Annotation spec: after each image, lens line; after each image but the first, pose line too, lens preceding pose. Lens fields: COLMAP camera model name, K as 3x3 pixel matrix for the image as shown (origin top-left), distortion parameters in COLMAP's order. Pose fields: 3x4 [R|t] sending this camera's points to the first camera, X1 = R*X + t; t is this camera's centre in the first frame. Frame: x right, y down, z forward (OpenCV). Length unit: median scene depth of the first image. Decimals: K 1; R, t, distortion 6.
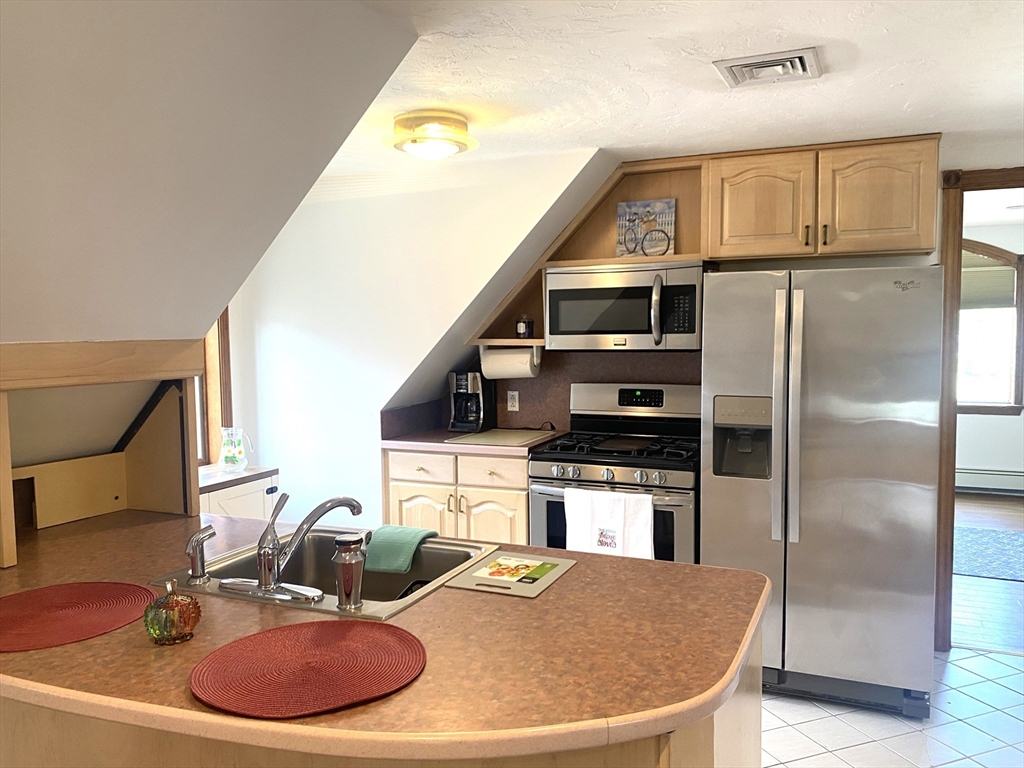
lens RADIAL K [[801.7, 0, 503.5], [0, 801.7, 398.3], [0, 0, 1]] dist [0.011284, -0.035918]
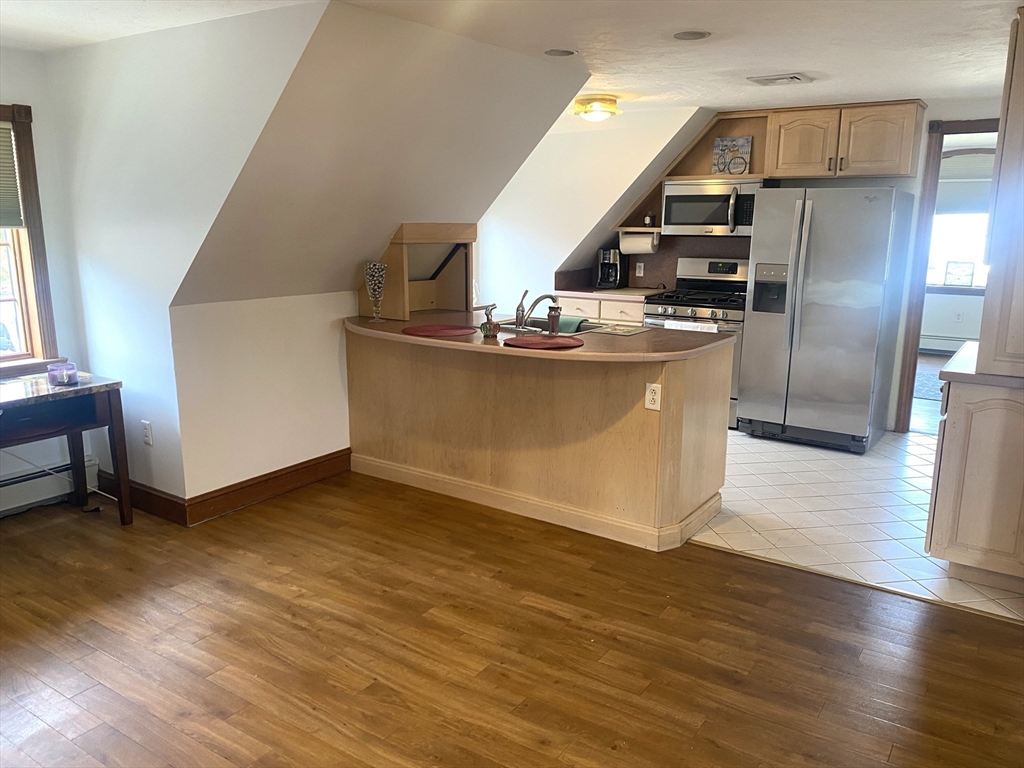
lens RADIAL K [[785.6, 0, 507.3], [0, 785.6, 394.5], [0, 0, 1]] dist [0.038758, -0.075722]
pose [[0.983227, 0.057898, -0.172954, 0.044822], [-0.034415, 0.990137, 0.135811, 0.054016], [0.179111, -0.127581, 0.975522, -0.648993]]
